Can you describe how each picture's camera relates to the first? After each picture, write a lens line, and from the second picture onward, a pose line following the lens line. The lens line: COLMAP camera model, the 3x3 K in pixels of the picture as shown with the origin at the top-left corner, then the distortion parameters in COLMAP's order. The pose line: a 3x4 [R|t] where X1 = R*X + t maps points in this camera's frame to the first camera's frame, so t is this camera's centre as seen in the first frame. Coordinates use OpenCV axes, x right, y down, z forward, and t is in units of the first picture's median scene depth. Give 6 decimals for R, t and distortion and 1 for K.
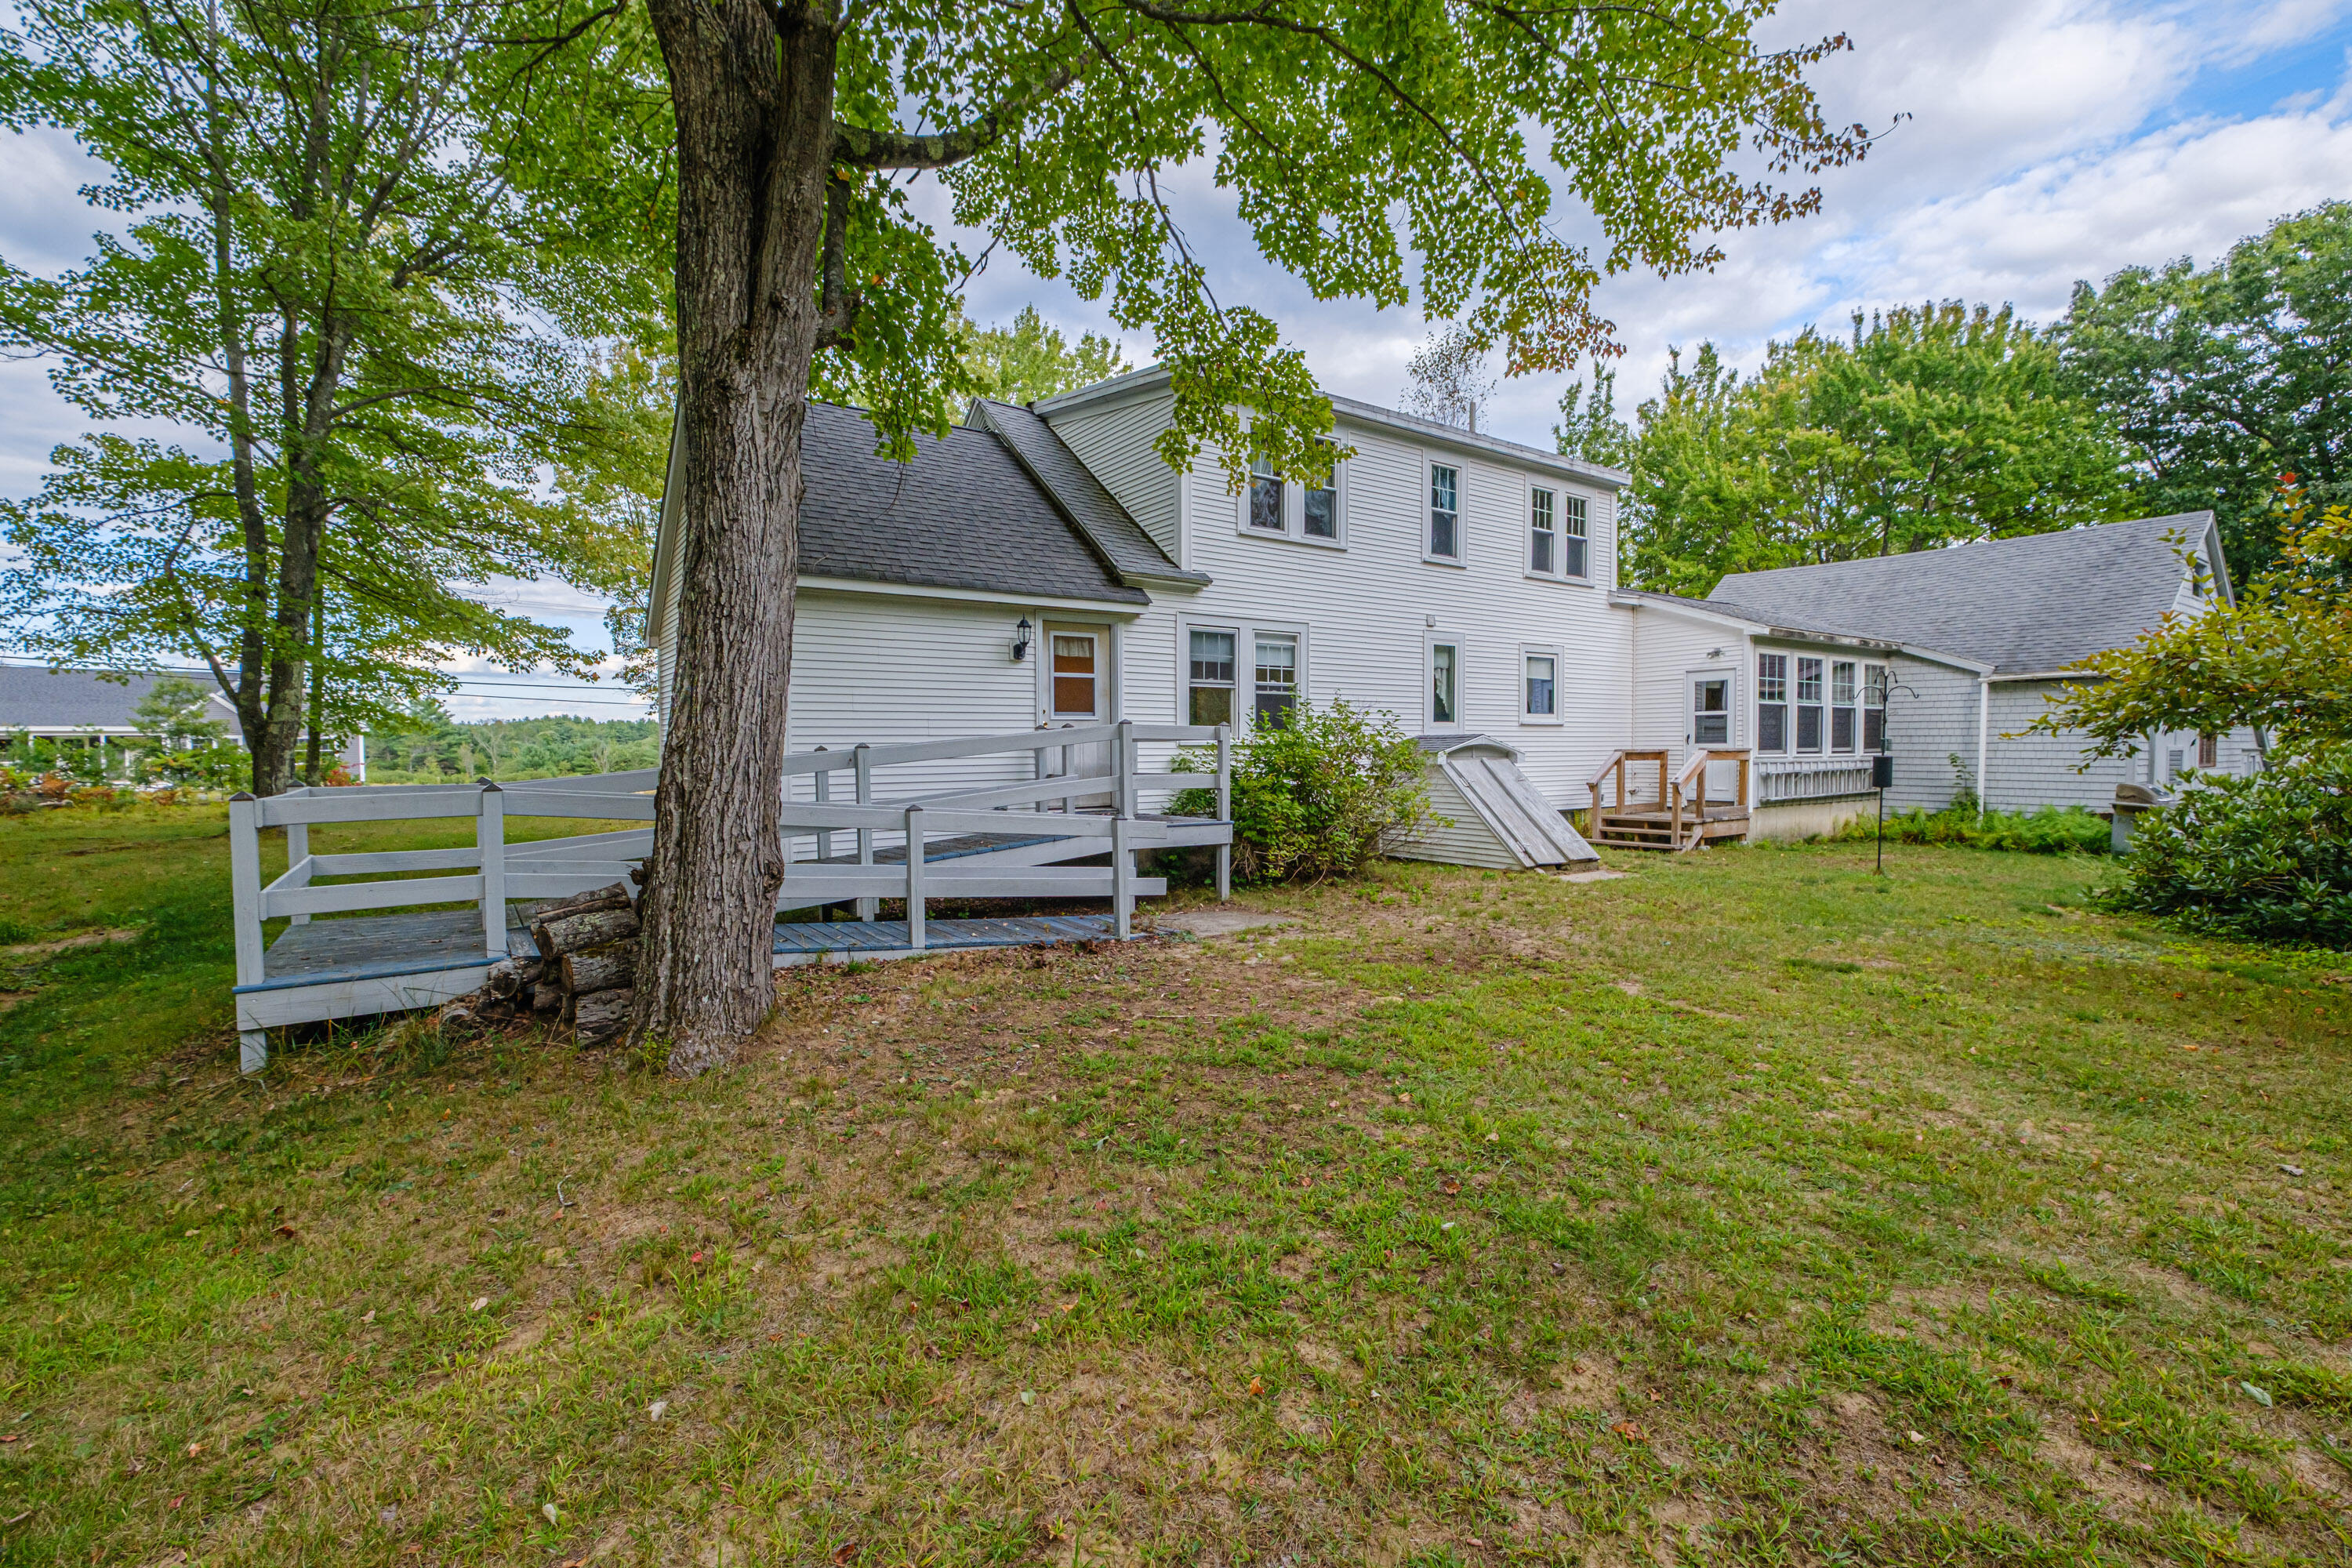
lens RADIAL K [[1018.0, 0, 1162.7], [0, 1018.0, 775.4], [0, 0, 1]] dist [0.003391, -0.005413]
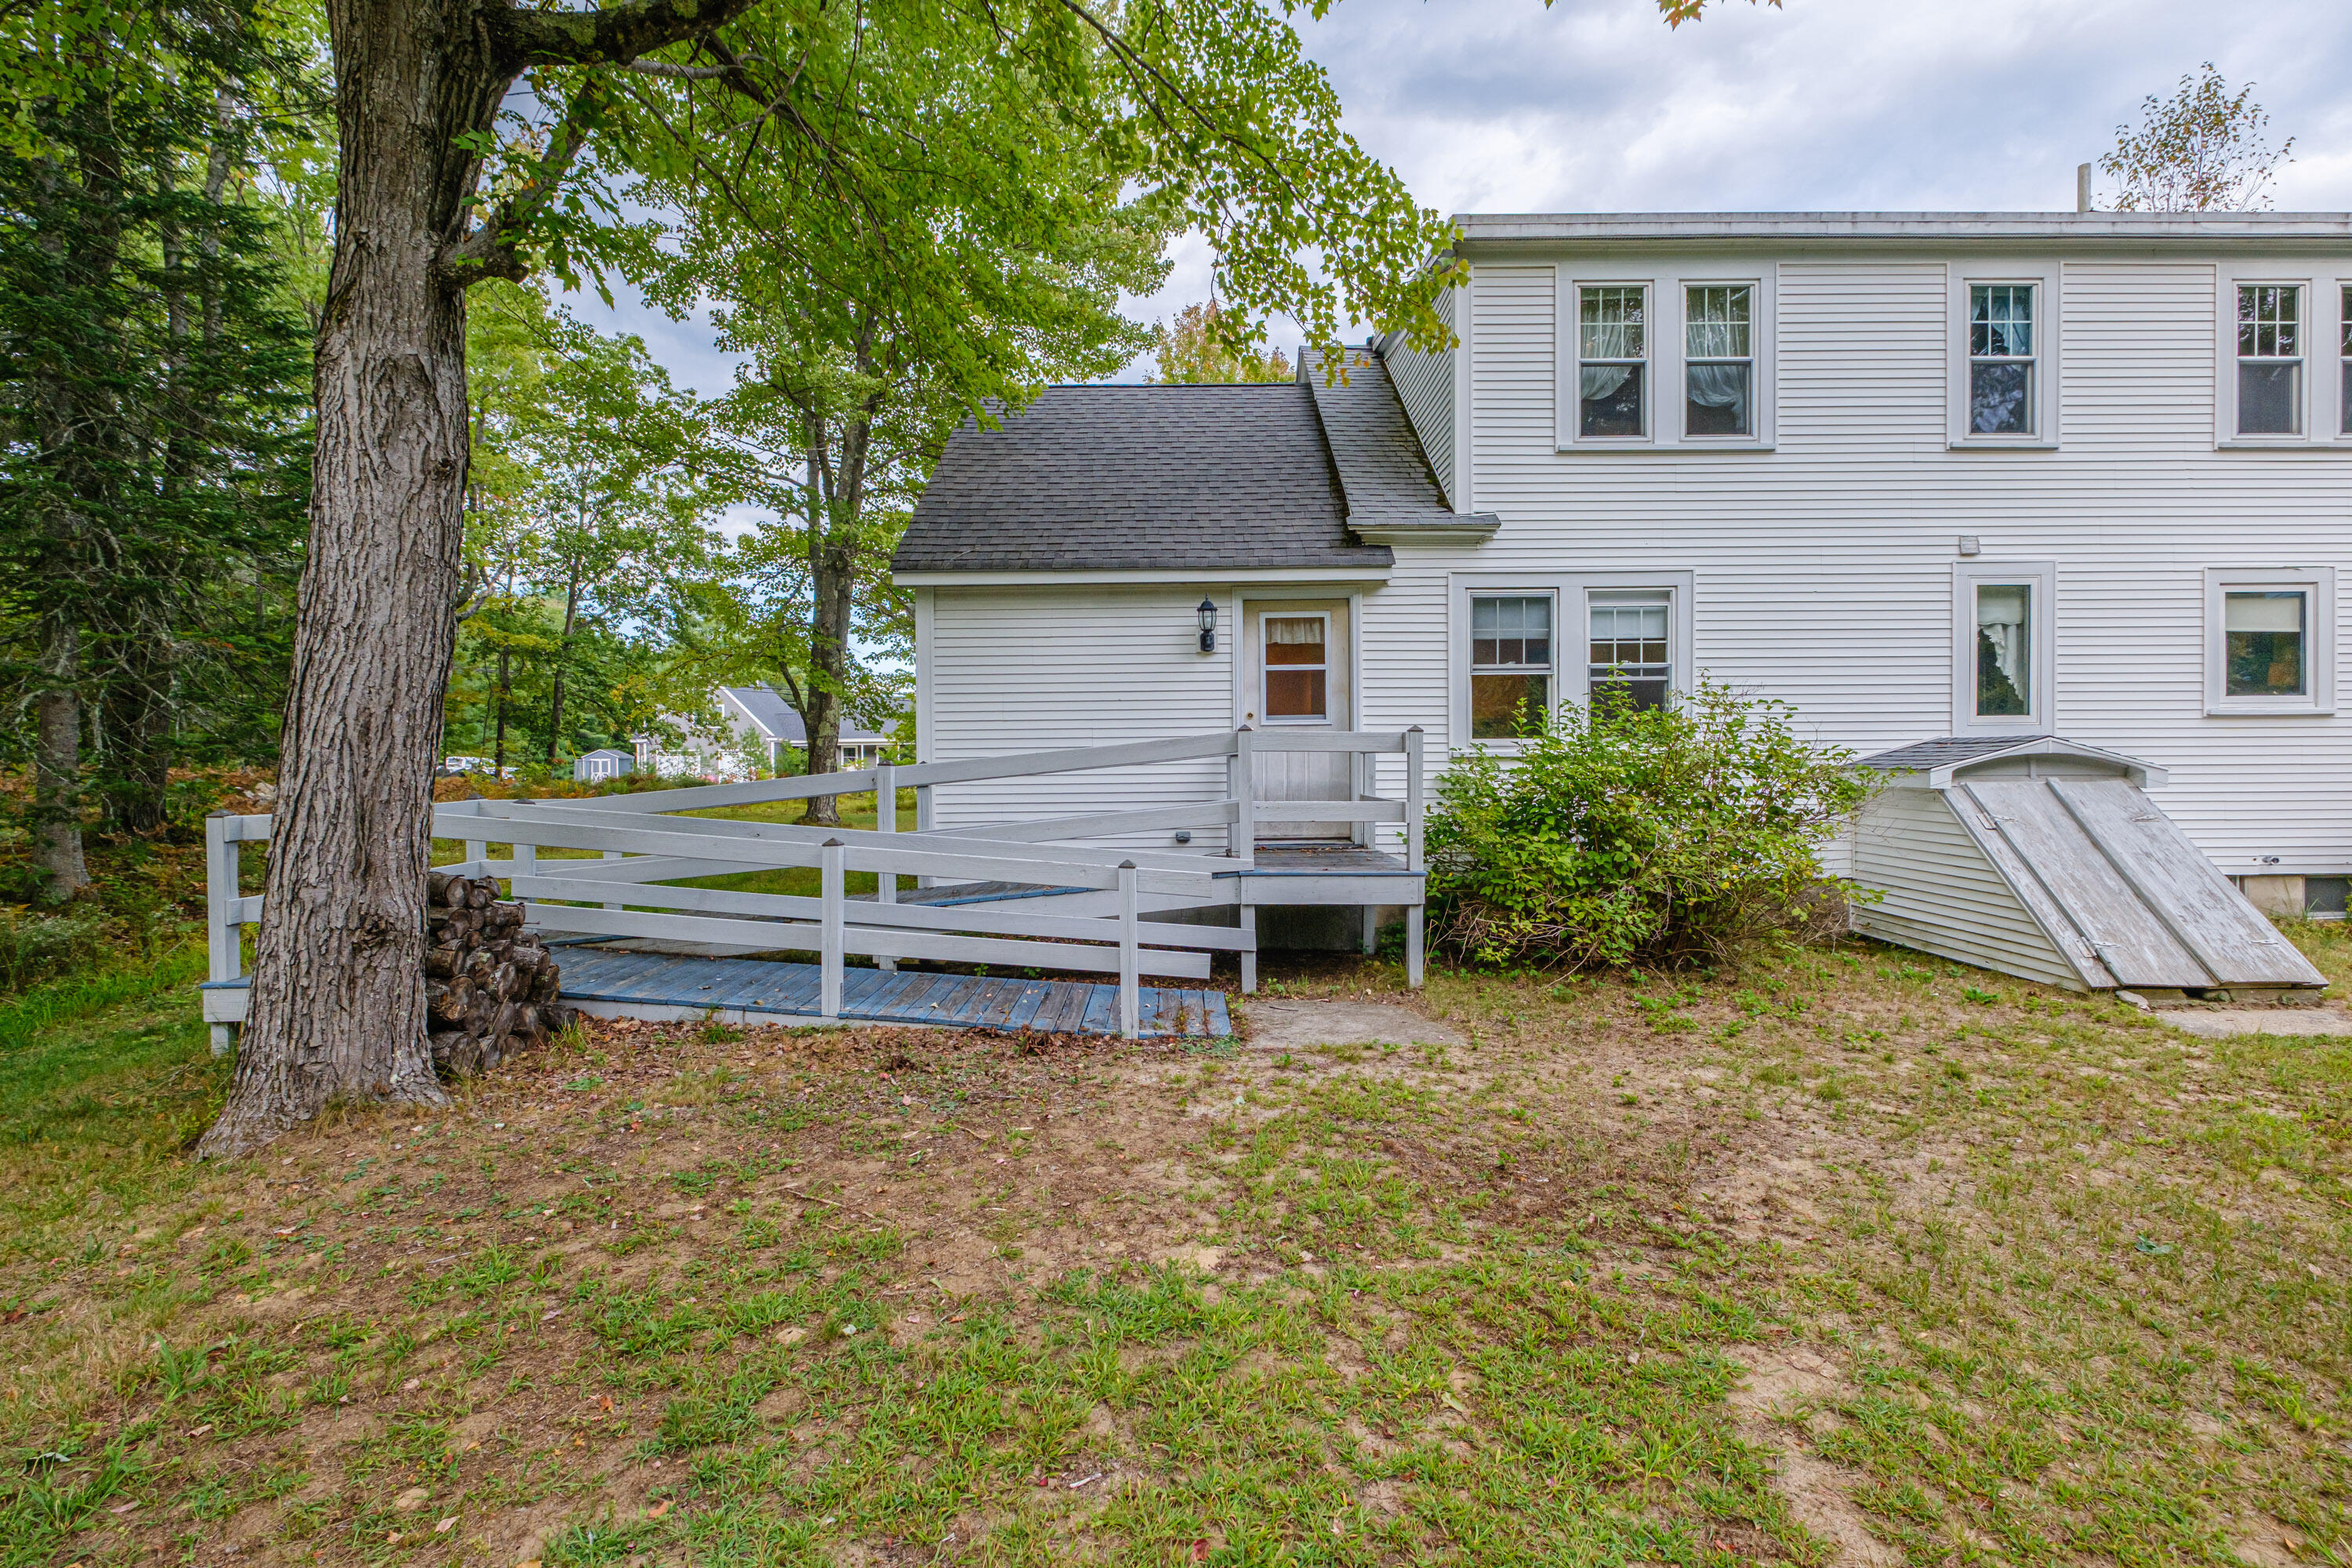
lens RADIAL K [[1018.0, 0, 1204.9], [0, 1018.0, 766.7], [0, 0, 1]] dist [0.003391, -0.005413]
pose [[0.823710, 0.006025, -0.566979, 0.214164], [-0.011286, 0.999920, -0.005771, -0.012532], [0.566899, 0.011153, 0.823712, 0.231956]]
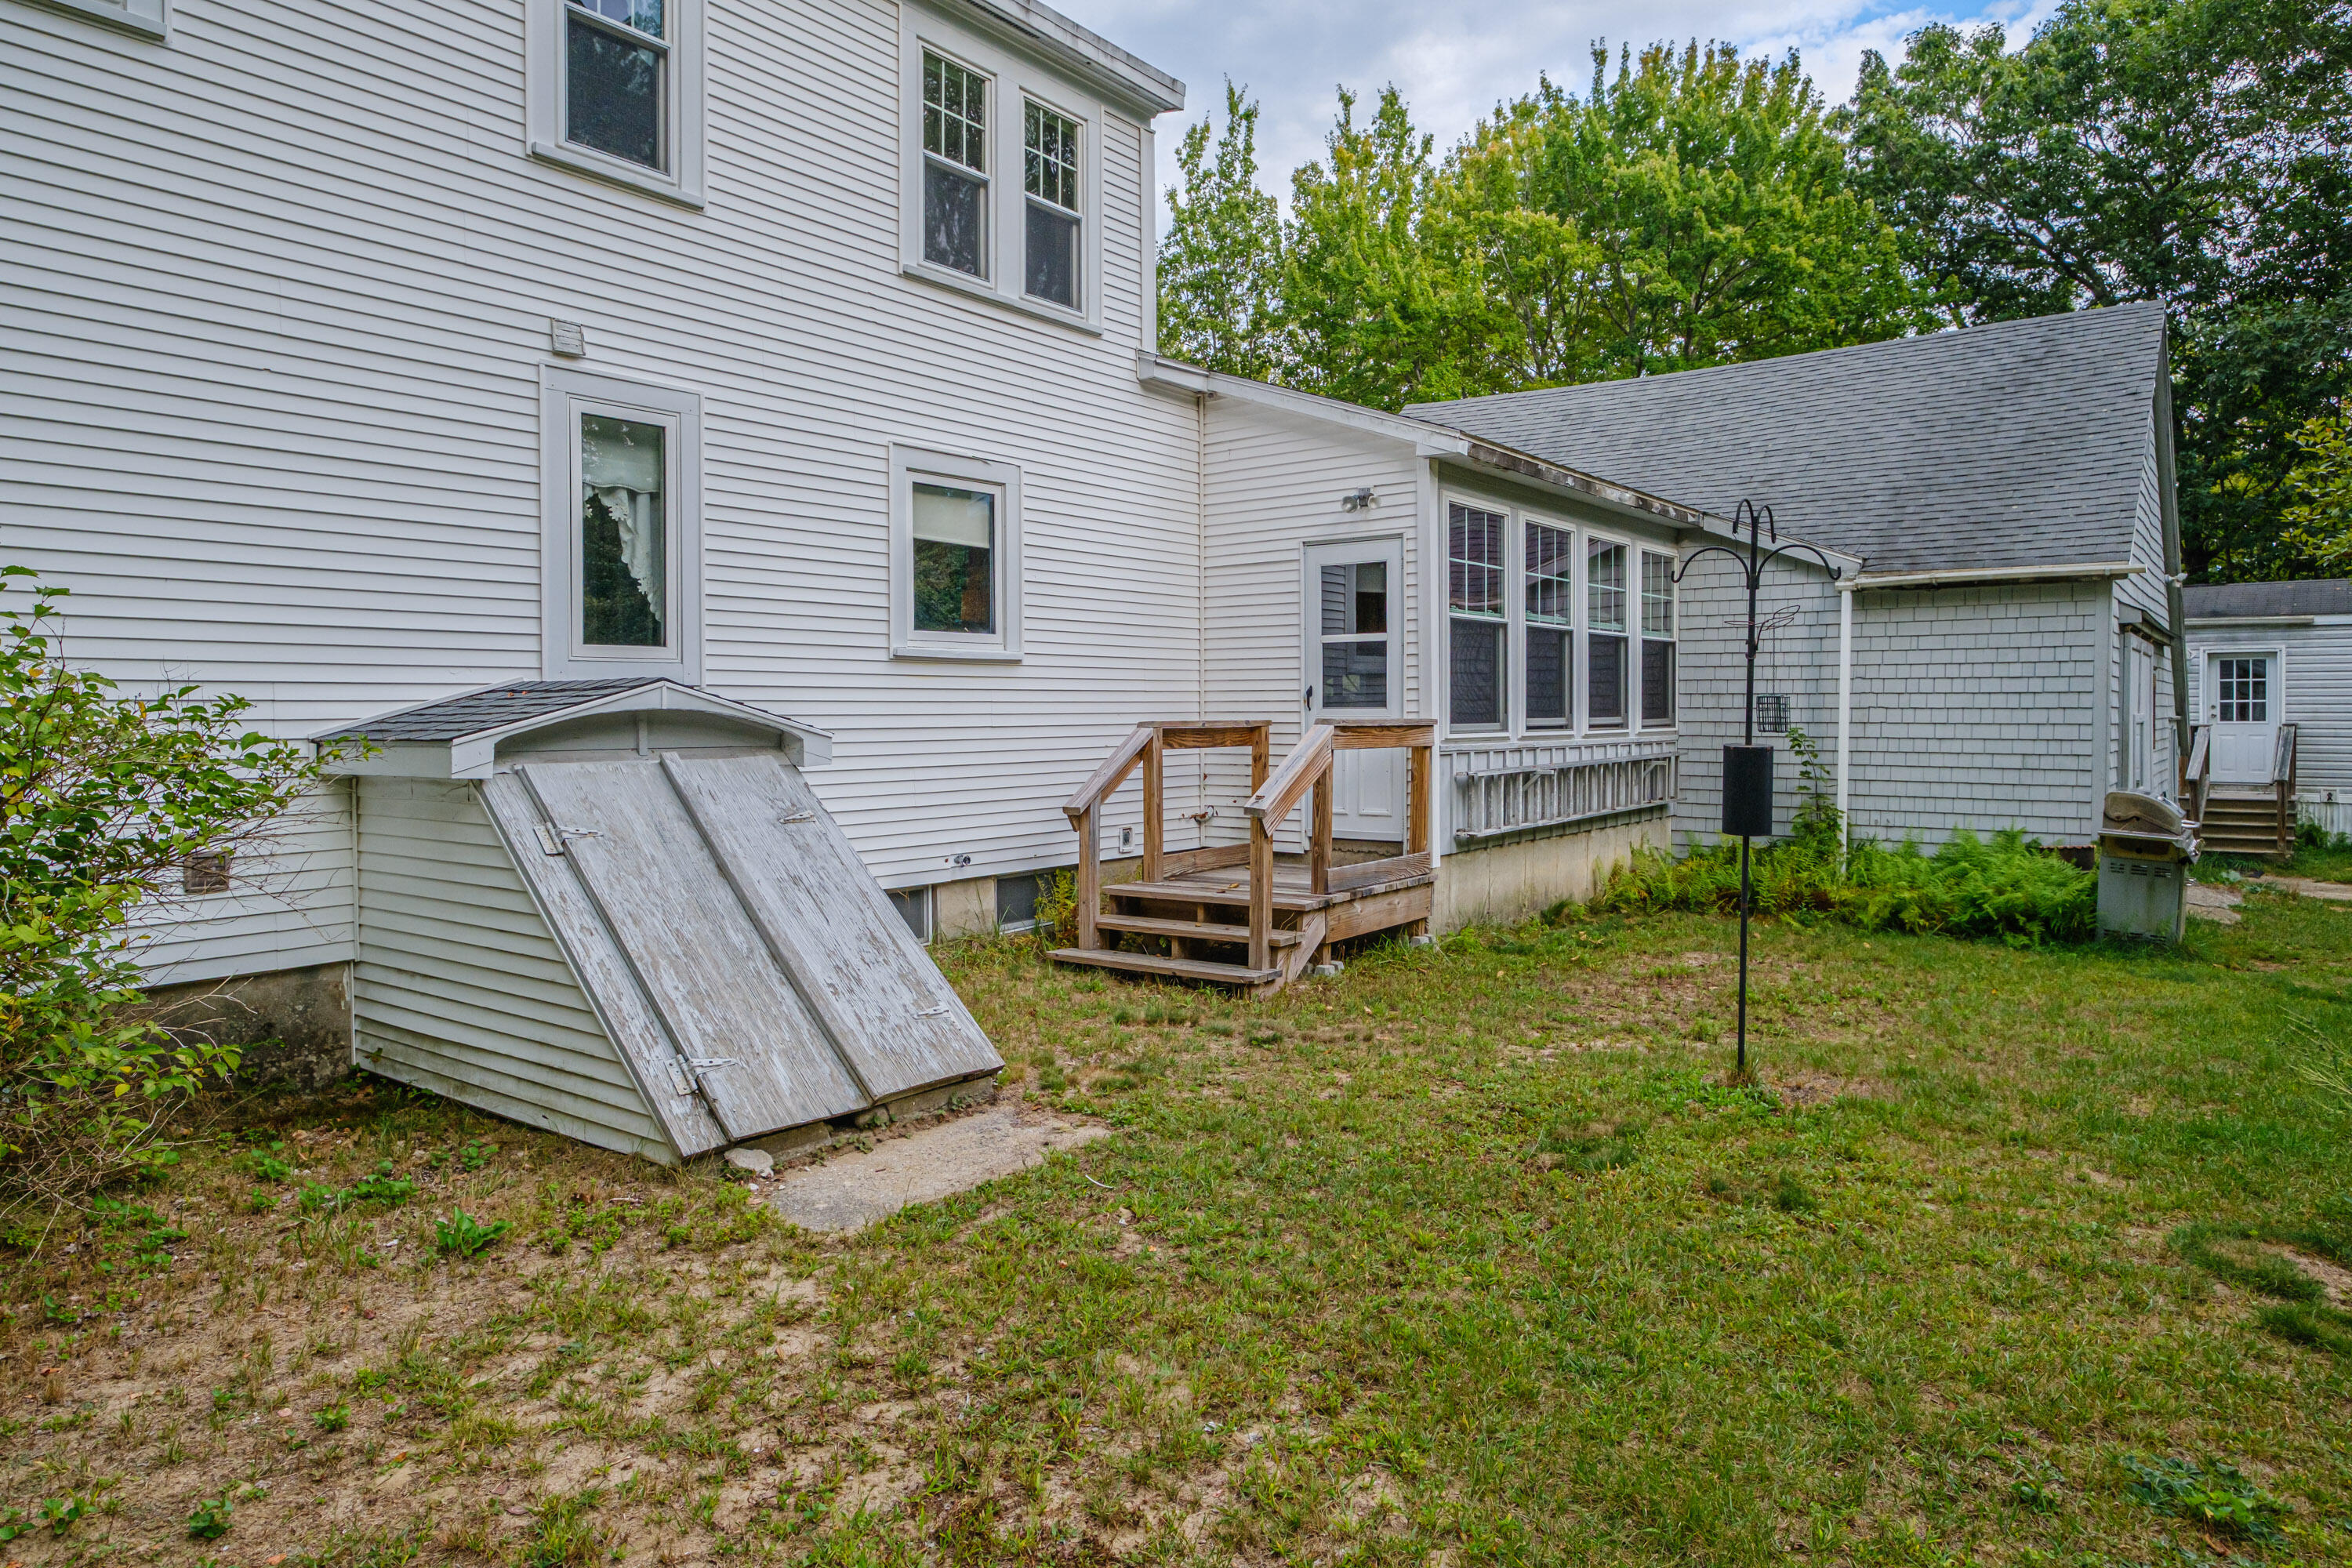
lens RADIAL K [[1439.6, 0, 1133.9], [0, 1439.6, 724.3], [0, 0, 1]] dist [0.003296, -0.003099]
pose [[0.956481, -0.000840, 0.291794, 0.278871], [0.005962, 0.999843, -0.016666, -0.015142], [-0.291735, 0.017681, 0.956336, 0.455173]]
